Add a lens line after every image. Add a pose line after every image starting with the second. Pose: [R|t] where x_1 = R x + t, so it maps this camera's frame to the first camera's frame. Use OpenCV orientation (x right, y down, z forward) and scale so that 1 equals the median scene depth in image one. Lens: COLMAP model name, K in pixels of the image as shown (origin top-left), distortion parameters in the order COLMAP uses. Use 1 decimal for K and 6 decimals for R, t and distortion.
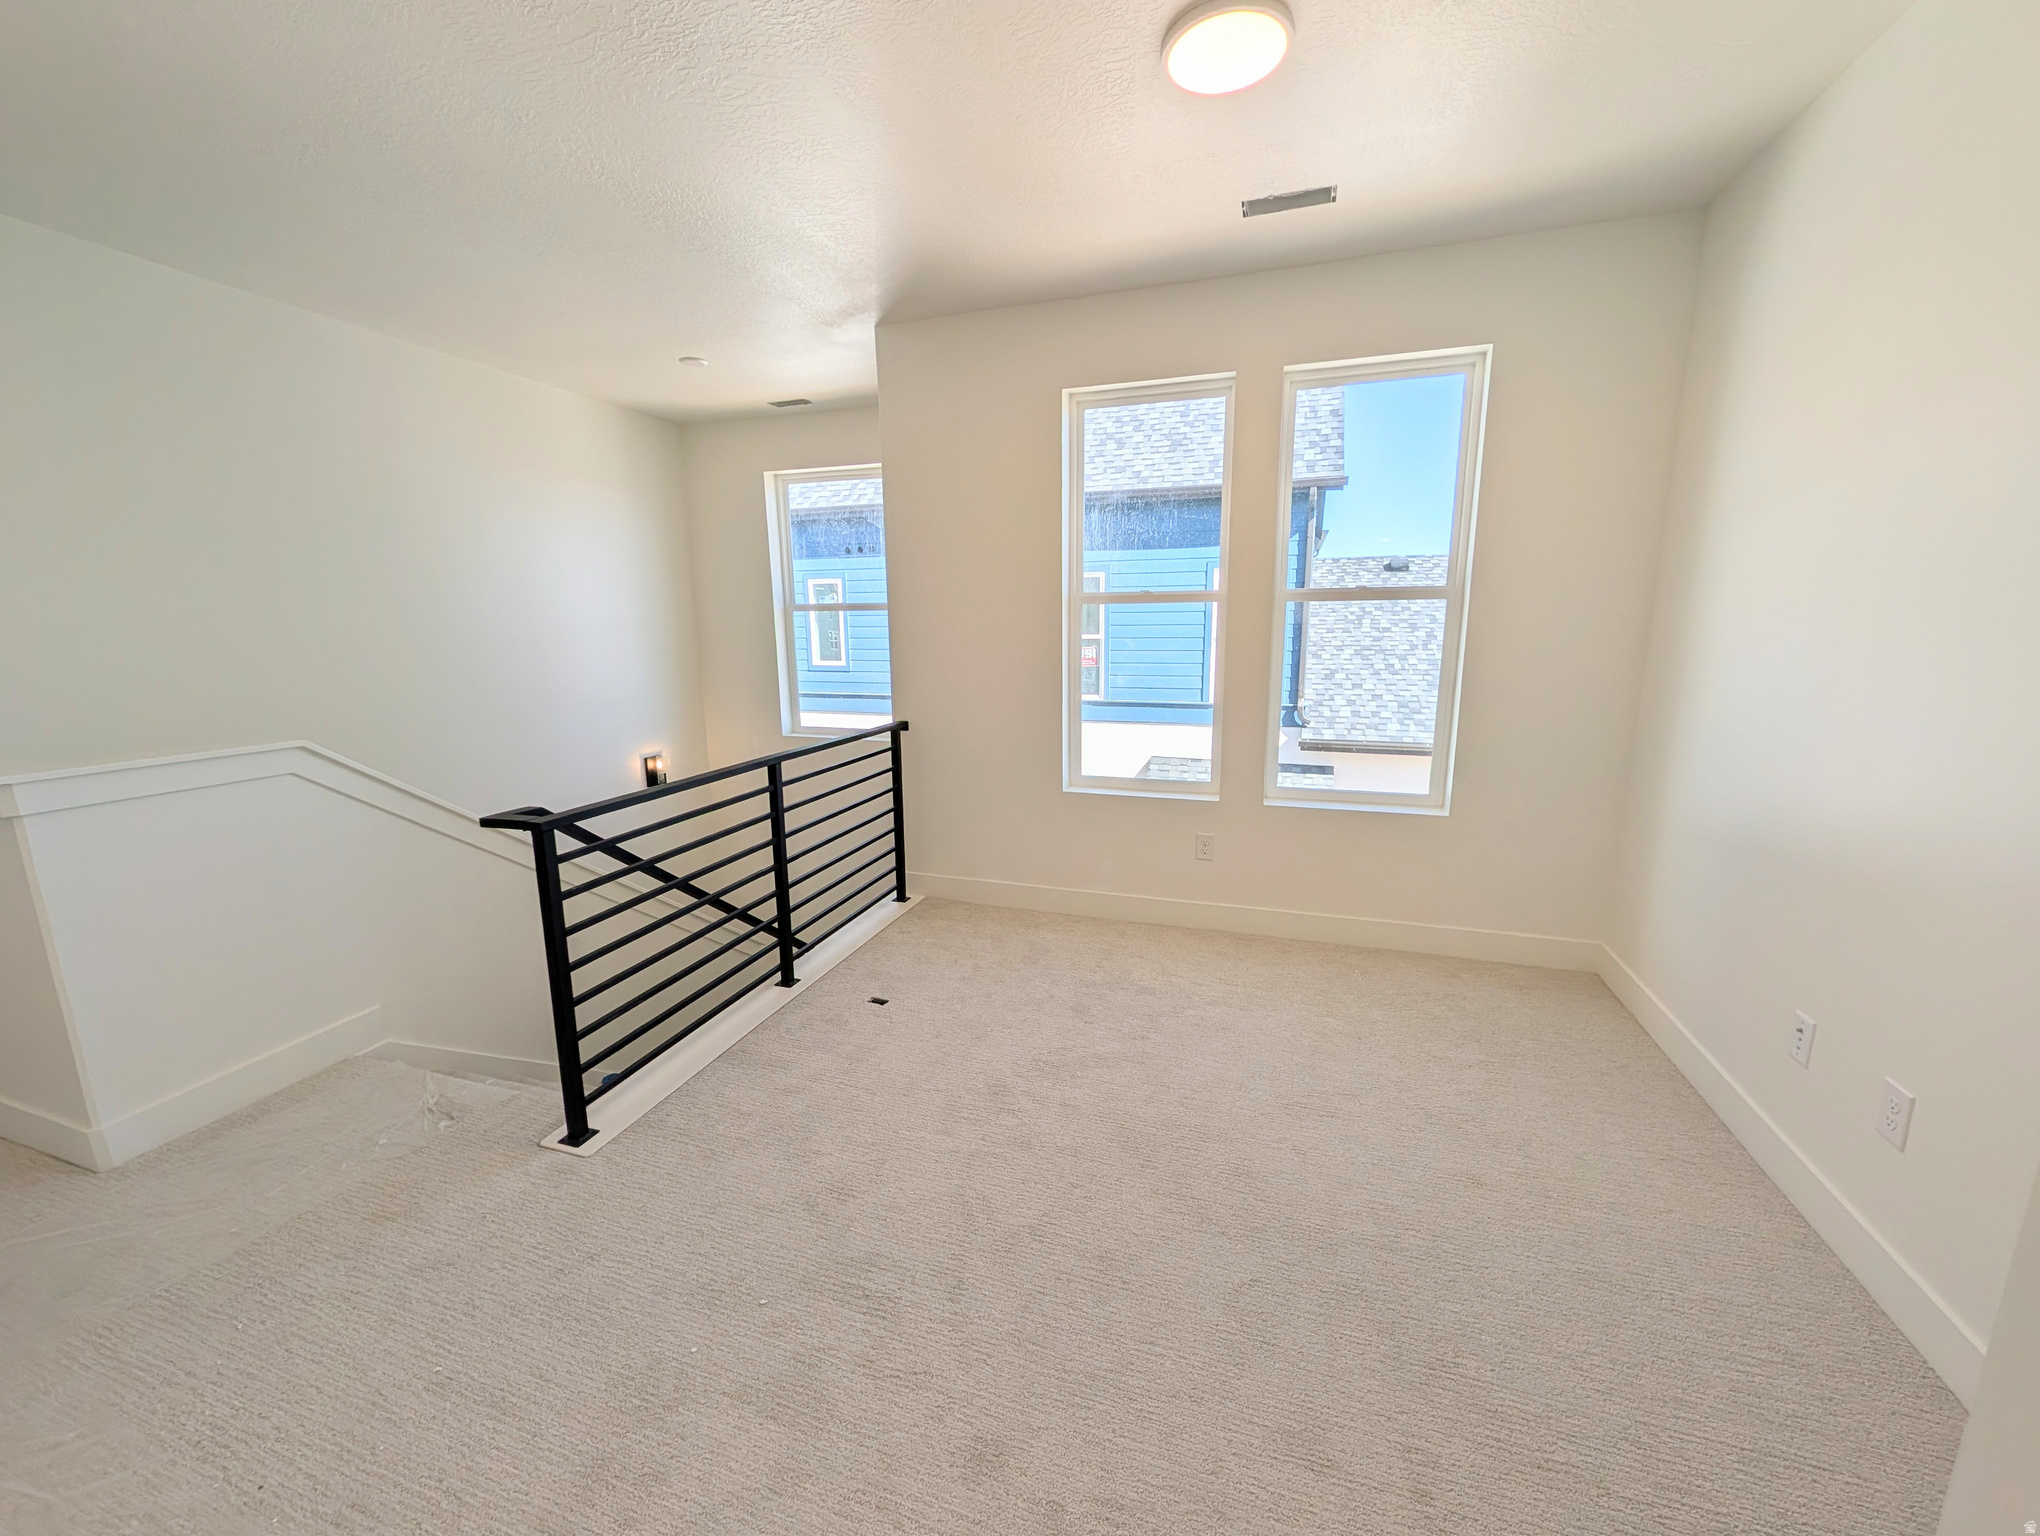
lens RADIAL K [[760.5, 0, 1013.5], [0, 760.5, 768.7], [0, 0, 1]] dist [-0.019203, -0.000136]
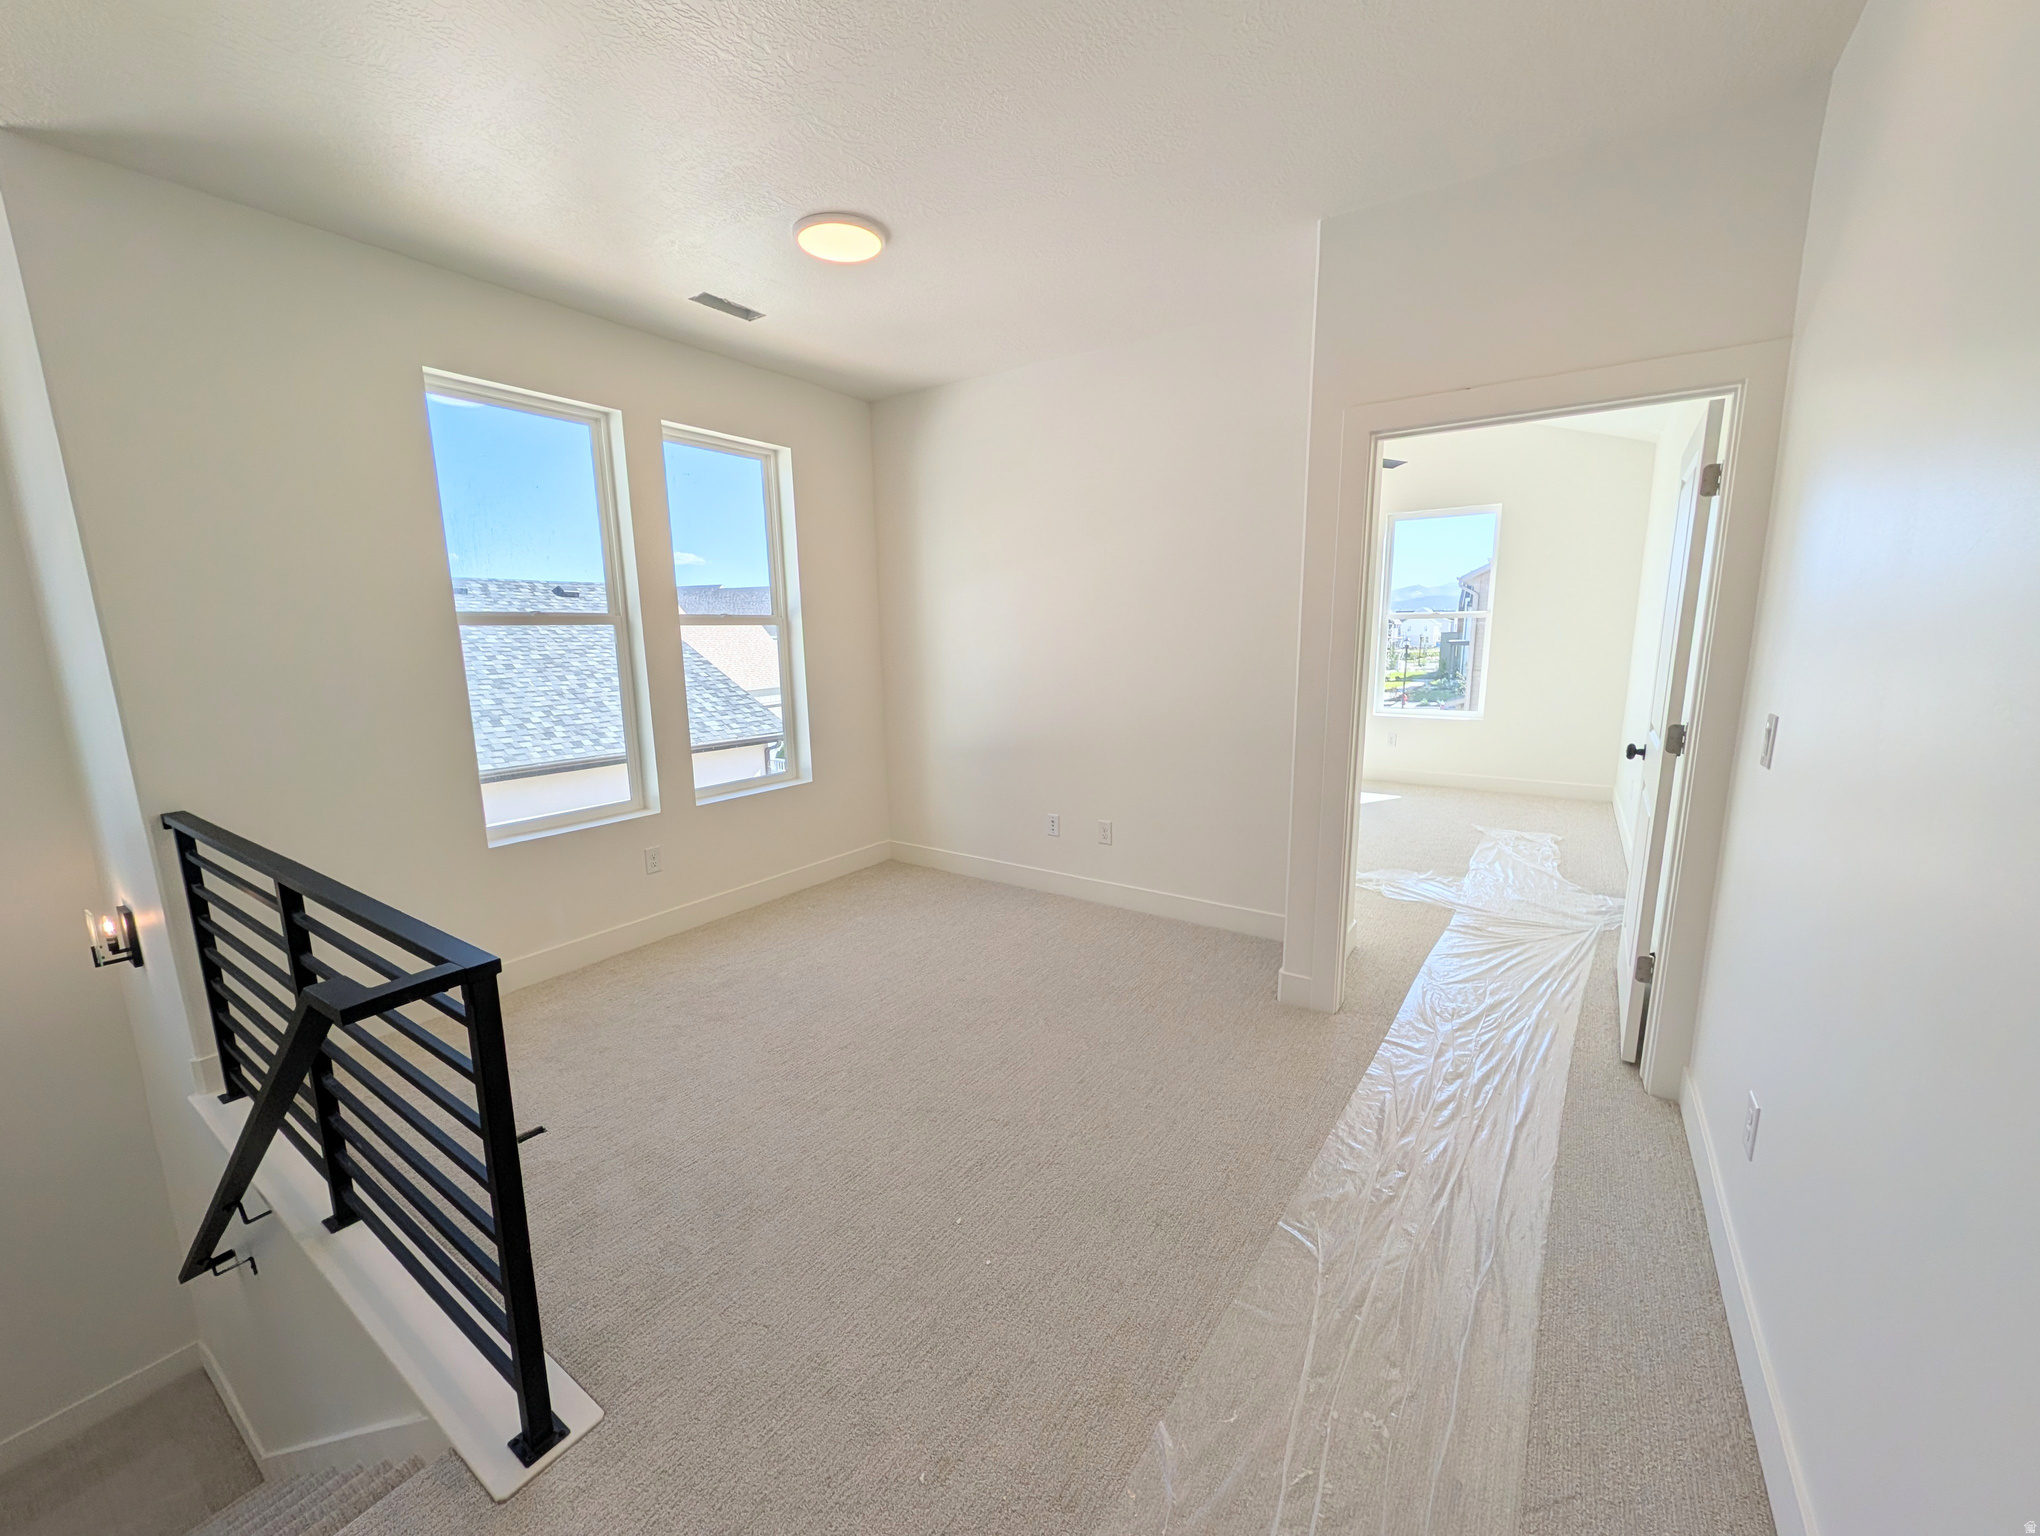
lens RADIAL K [[760.5, 0, 1013.5], [0, 760.5, 768.7], [0, 0, 1]] dist [-0.019203, -0.000136]
pose [[0.270561, -0.159940, 0.949324, -0.578450], [0.188077, 0.975883, 0.110812, -0.041301], [-0.944152, 0.148565, 0.294117, 0.212466]]
